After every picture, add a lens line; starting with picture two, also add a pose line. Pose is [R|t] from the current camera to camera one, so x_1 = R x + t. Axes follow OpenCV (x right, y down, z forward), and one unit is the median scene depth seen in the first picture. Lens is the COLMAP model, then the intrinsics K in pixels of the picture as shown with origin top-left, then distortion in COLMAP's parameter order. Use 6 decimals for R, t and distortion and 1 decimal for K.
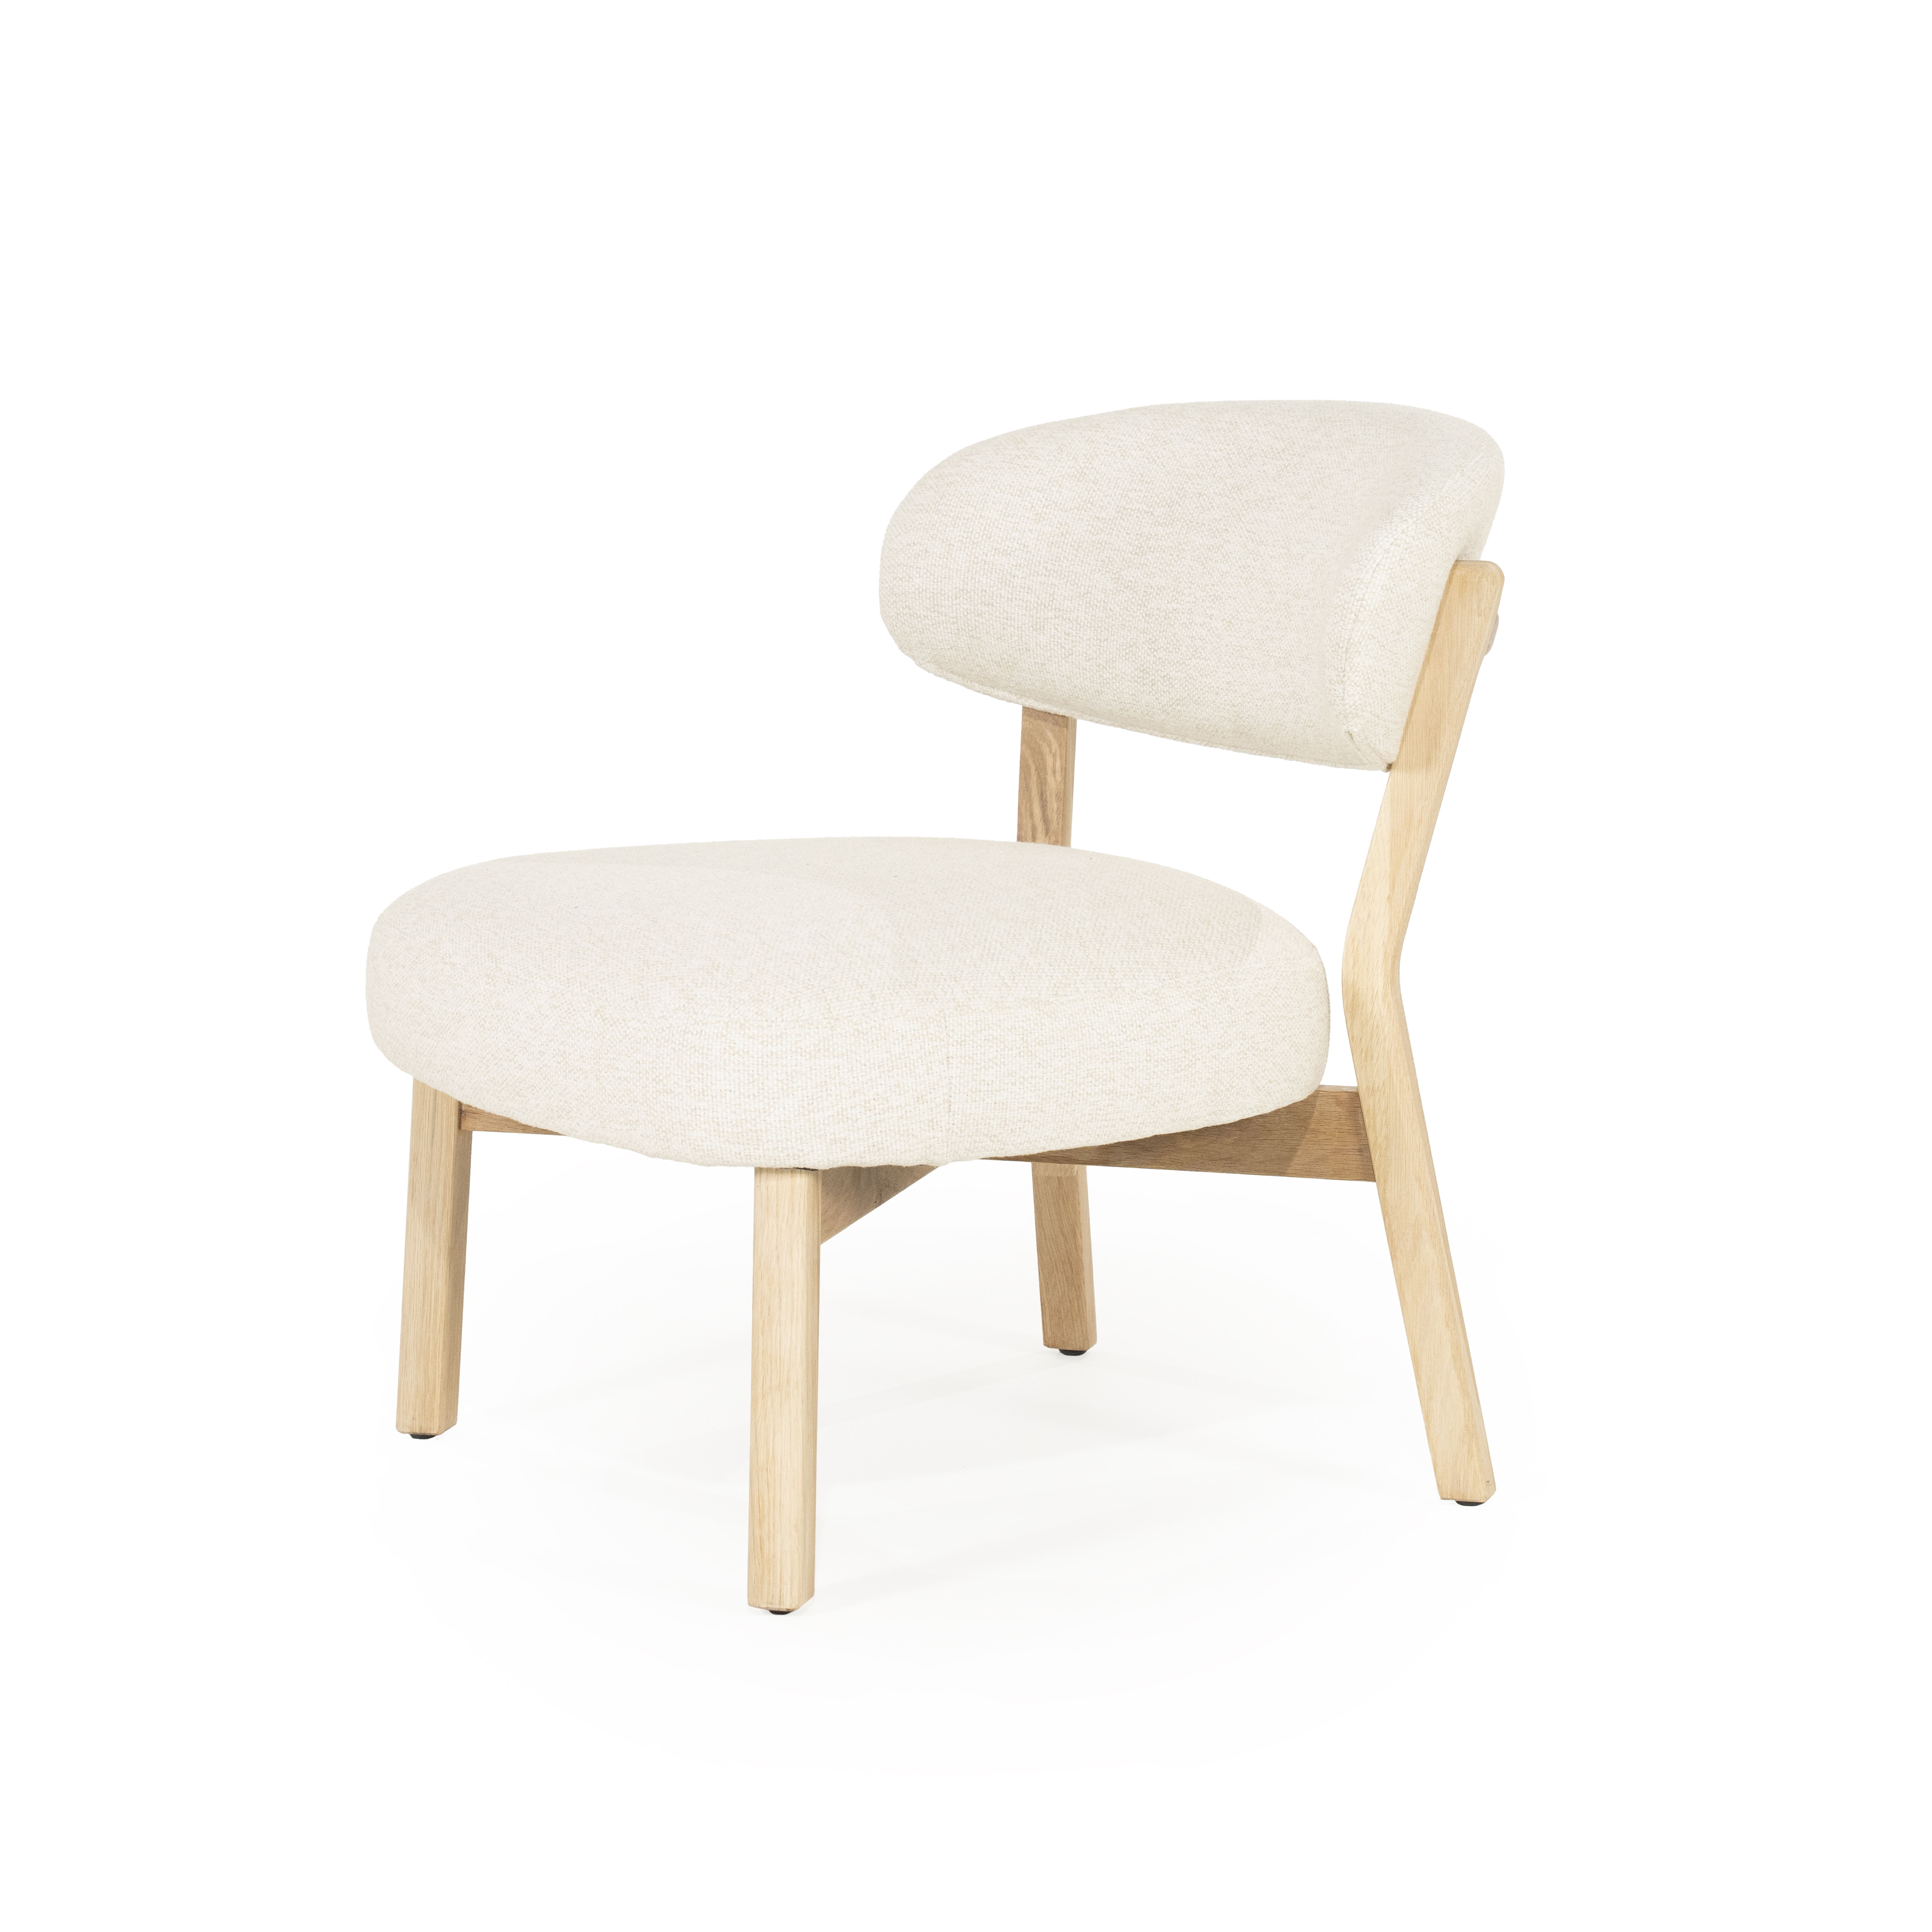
lens RADIAL K [[5425.3, 0, 987.1], [0, 5425.3, 1085.3], [0, 0, 1]] dist [0.276449, -0.119053]
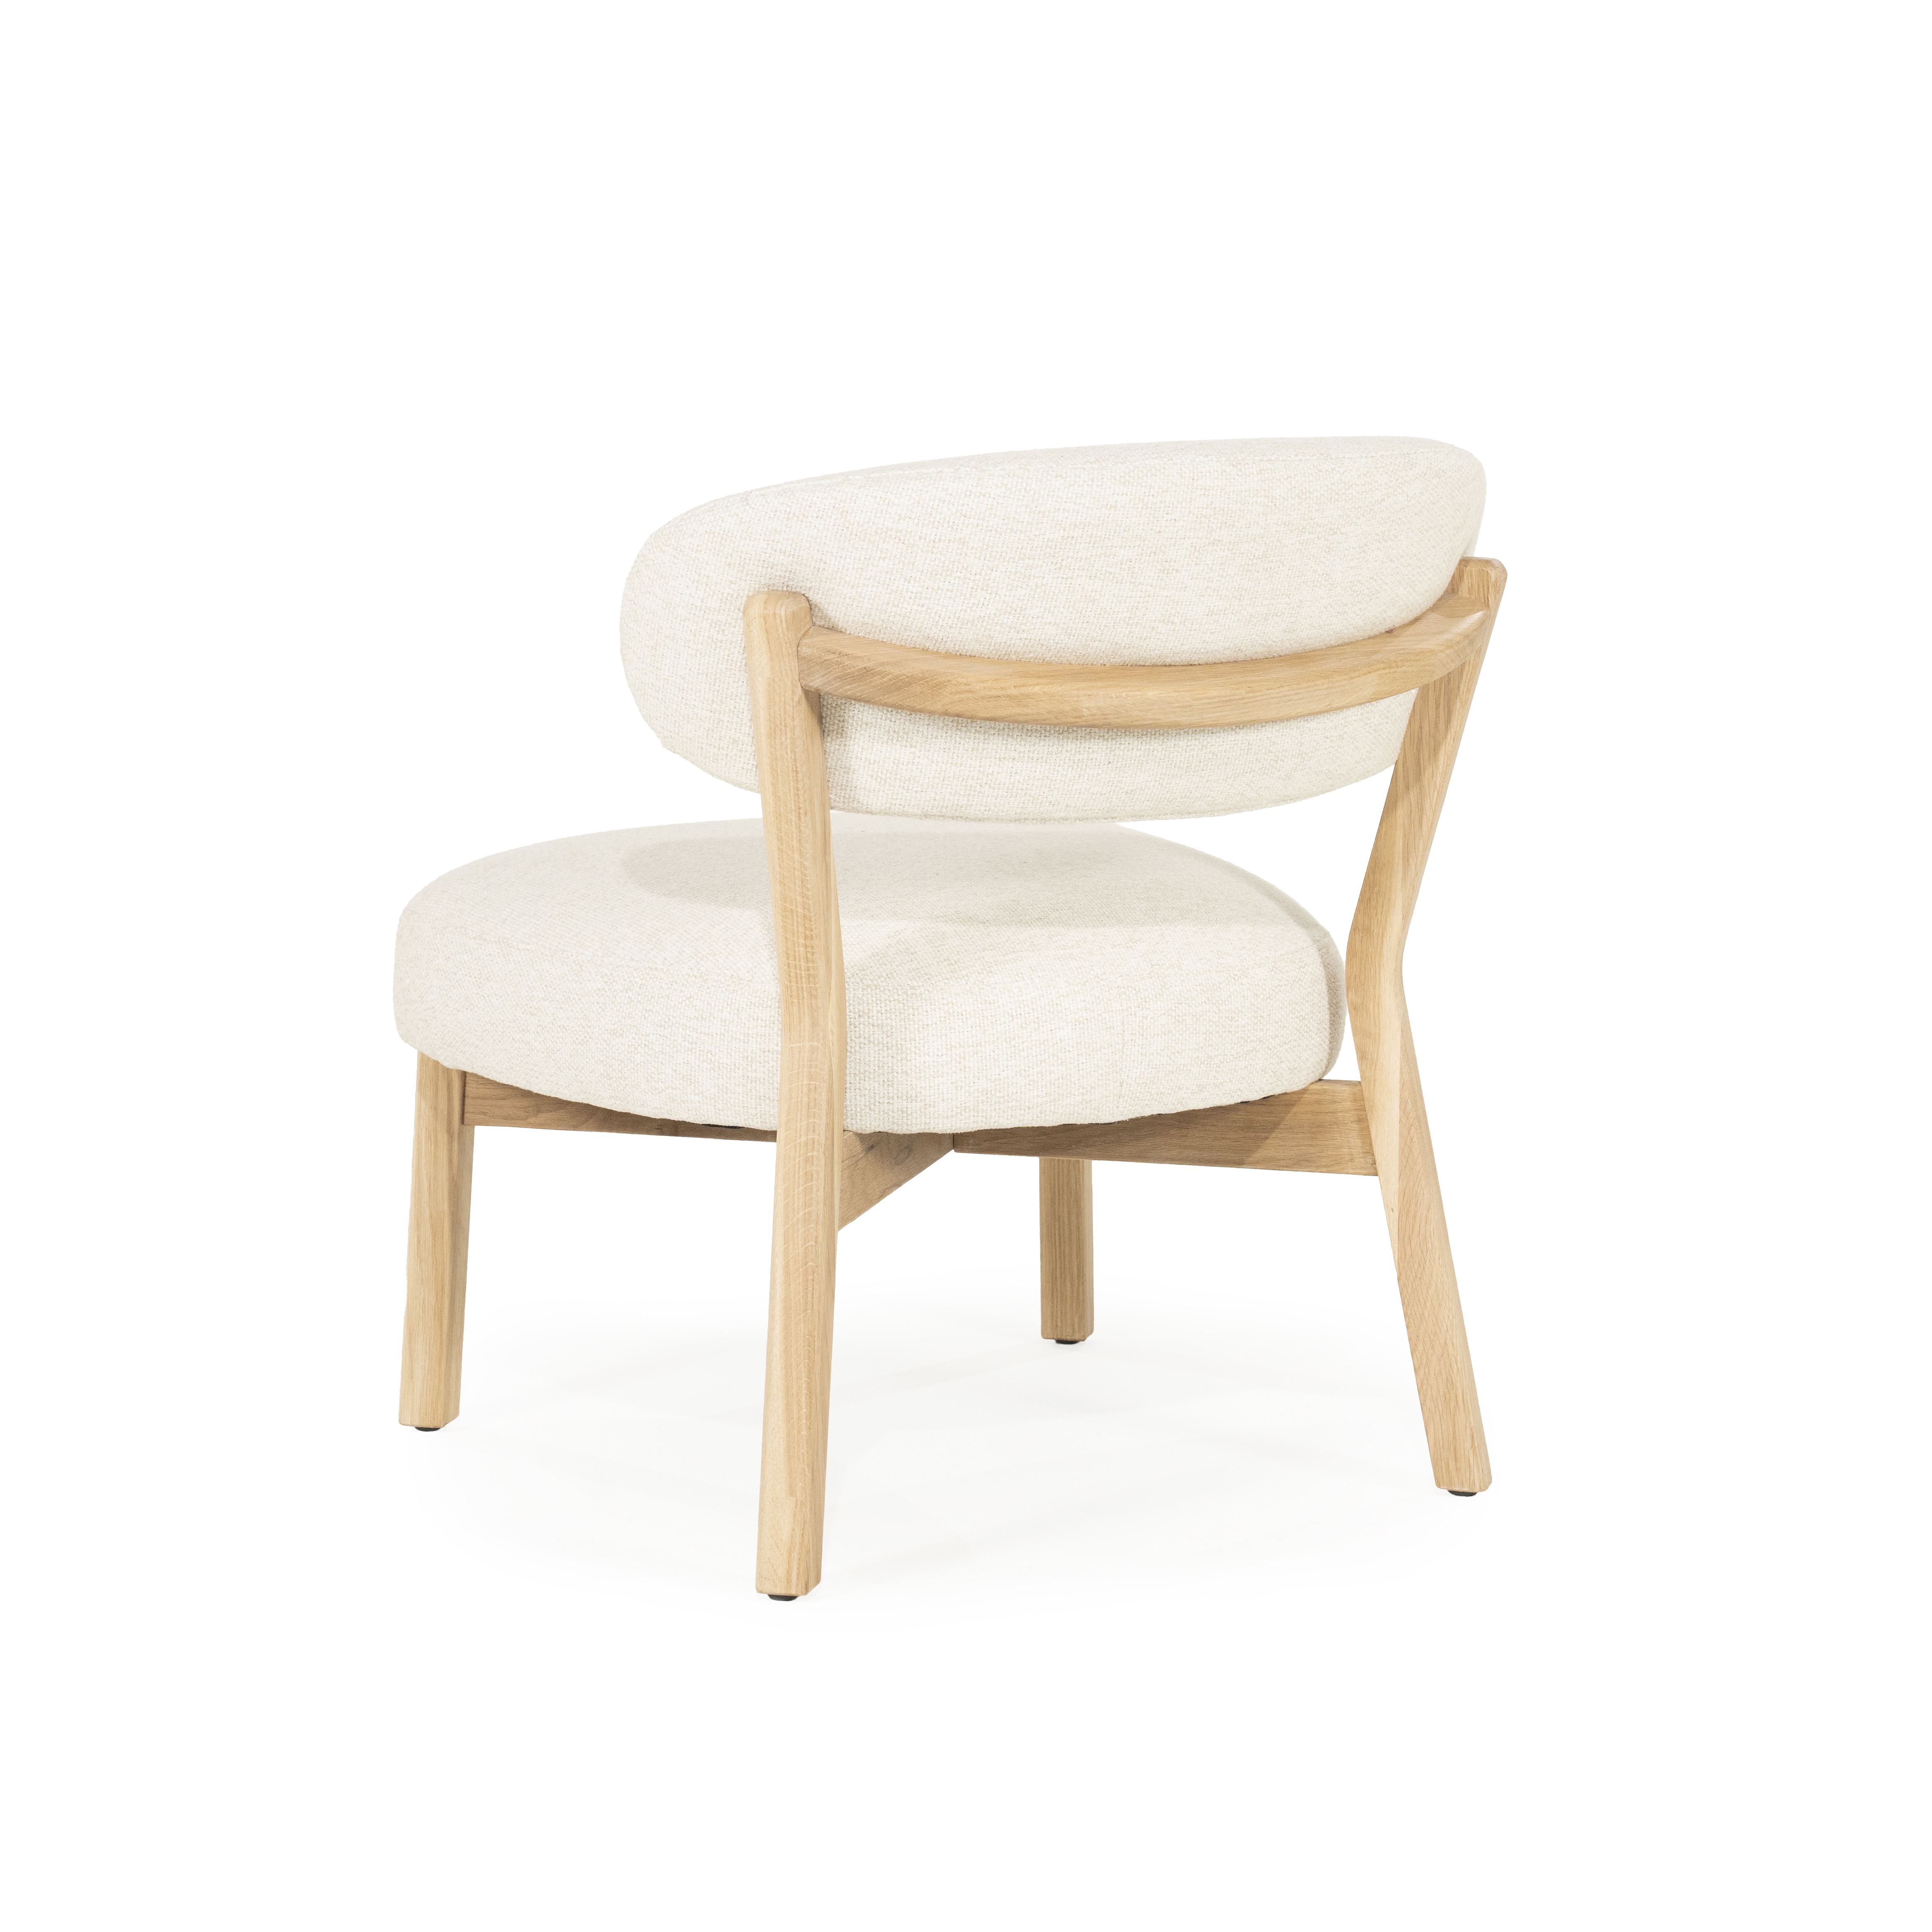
lens RADIAL K [[5425.3, 0, 987.1], [0, 5425.3, 1085.3], [0, 0, 1]] dist [0.276449, -0.119053]
pose [[0.006886, 0.176425, -0.984290, 1.001044], [-0.174831, 0.969365, 0.172527, -0.177371], [0.984574, 0.170897, 0.037520, 0.990974]]
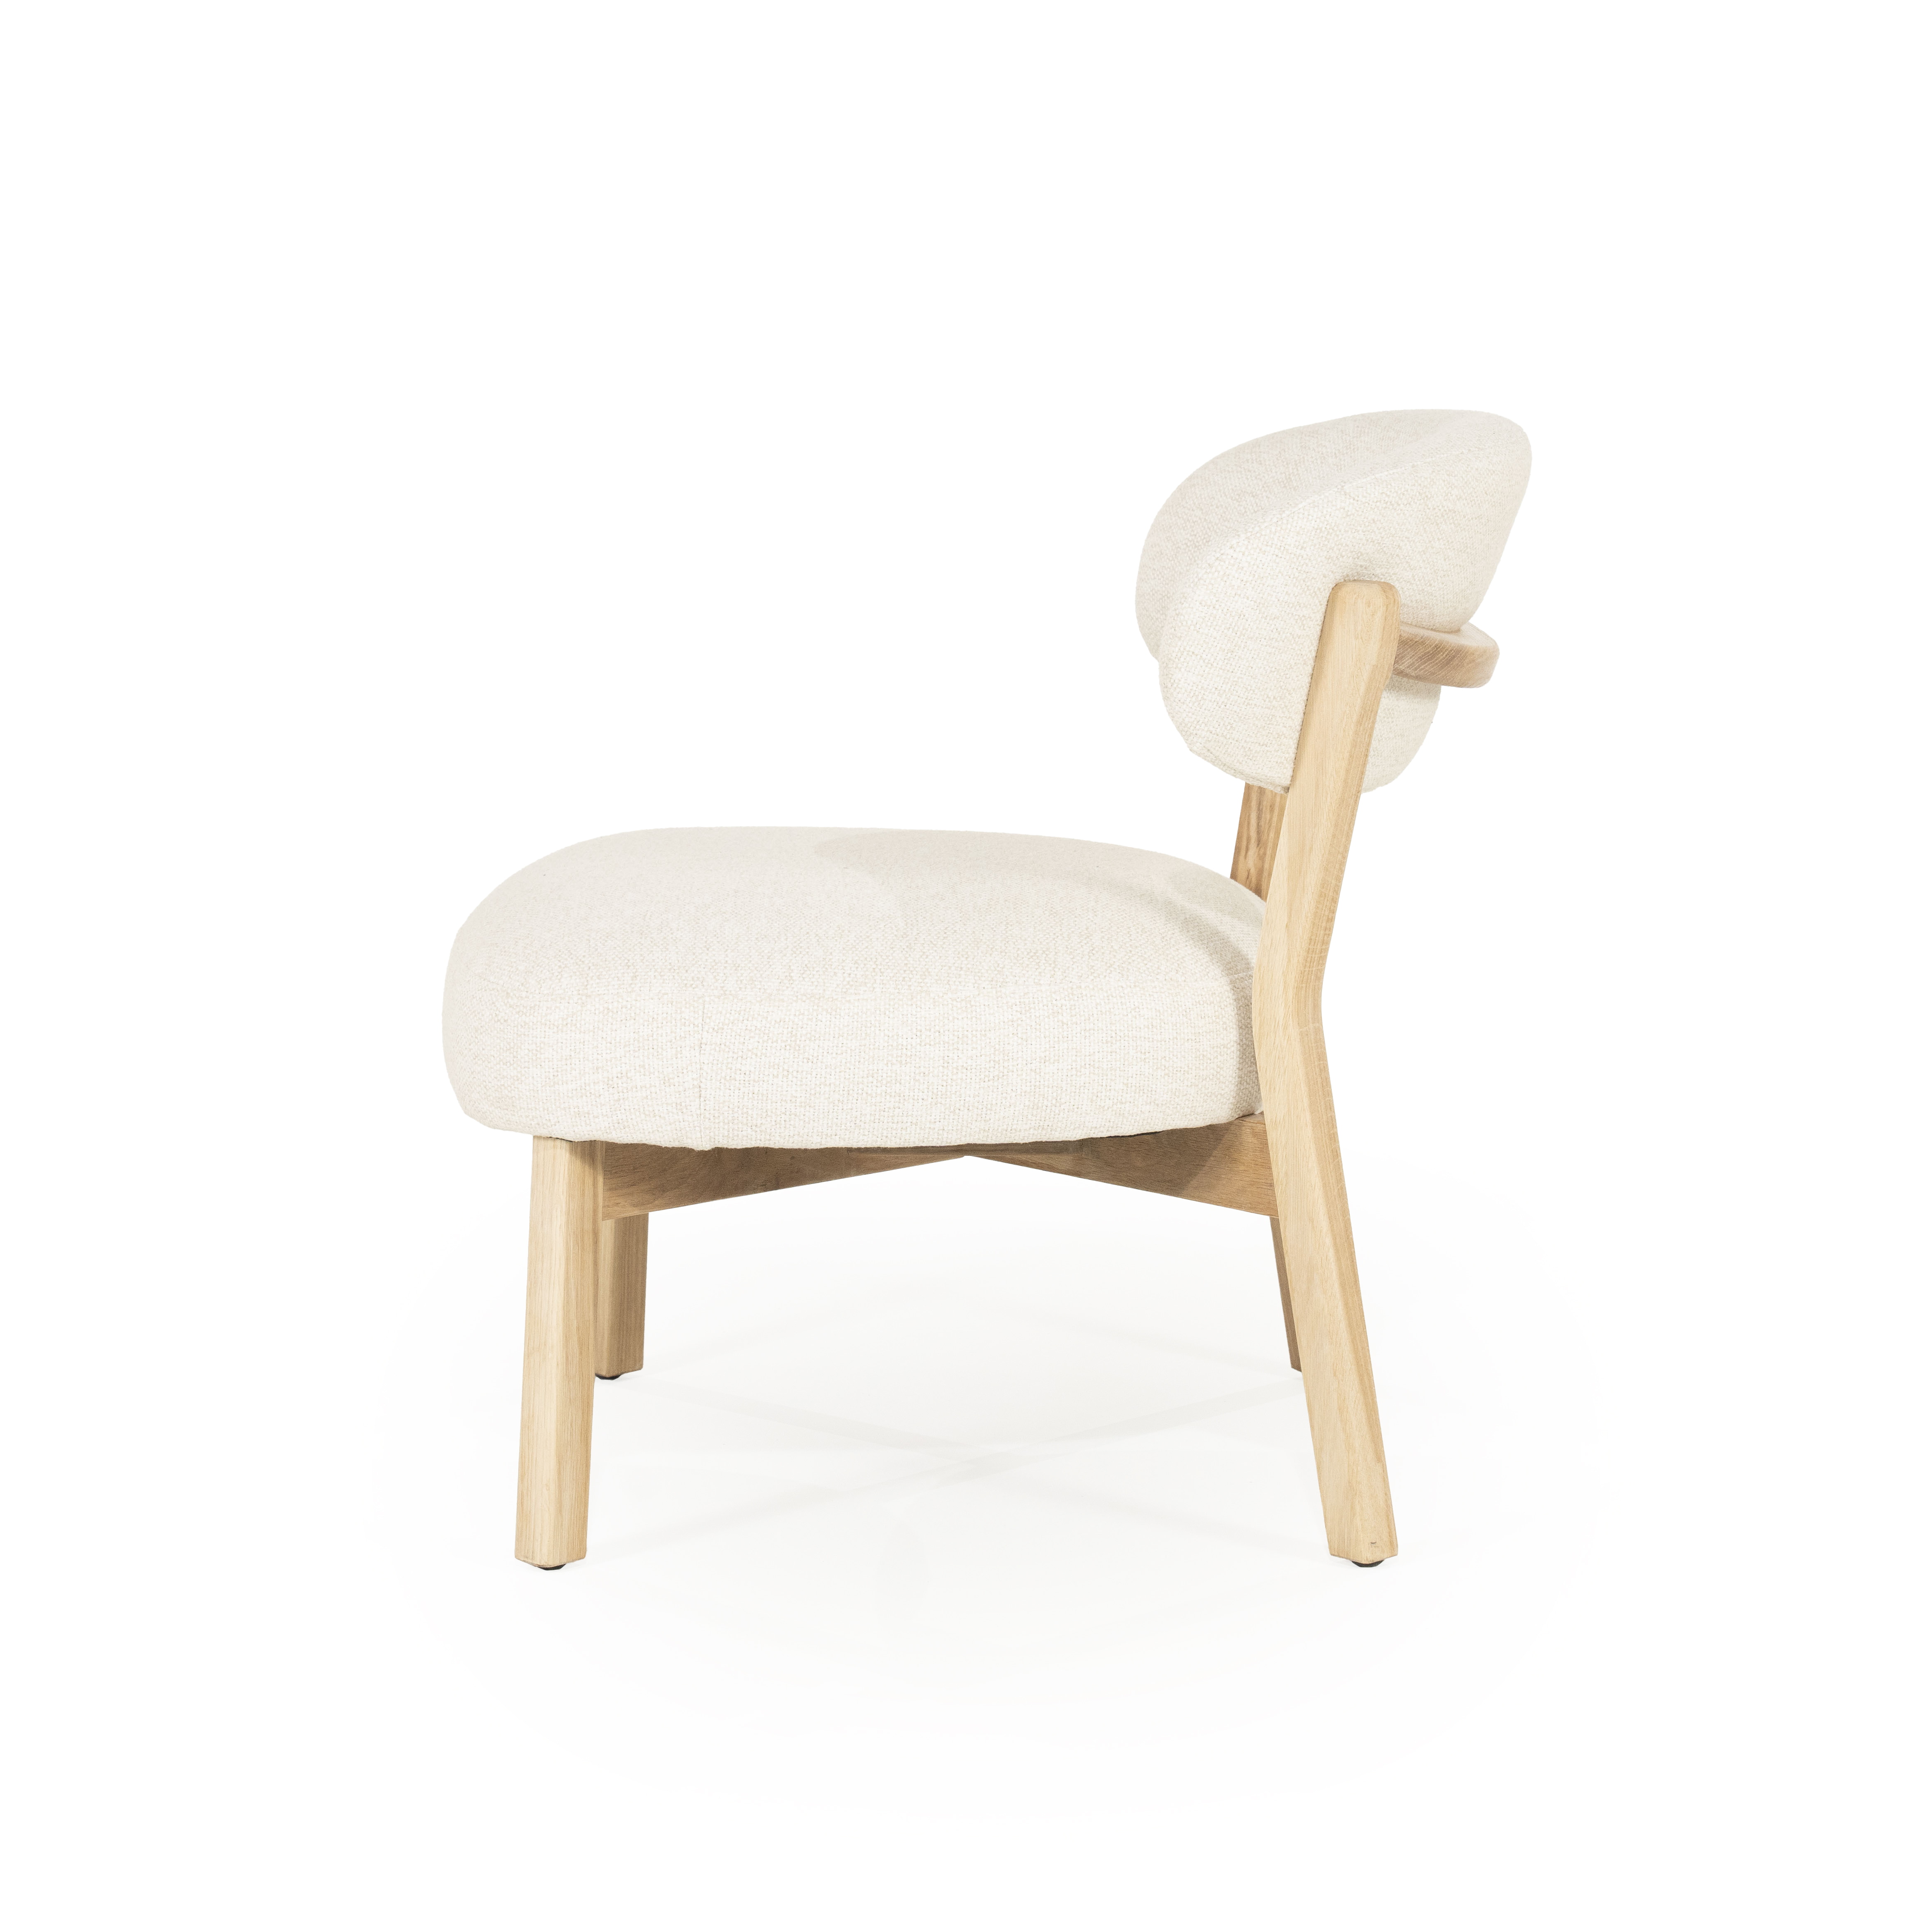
lens RADIAL K [[5425.3, 0, 987.1], [0, 5425.3, 1085.3], [0, 0, 1]] dist [0.276449, -0.119053]
pose [[0.861974, 0.088157, -0.499228, 0.505040], [-0.087728, 0.995846, 0.024380, -0.024768], [0.499304, 0.022782, 0.866127, 0.136407]]
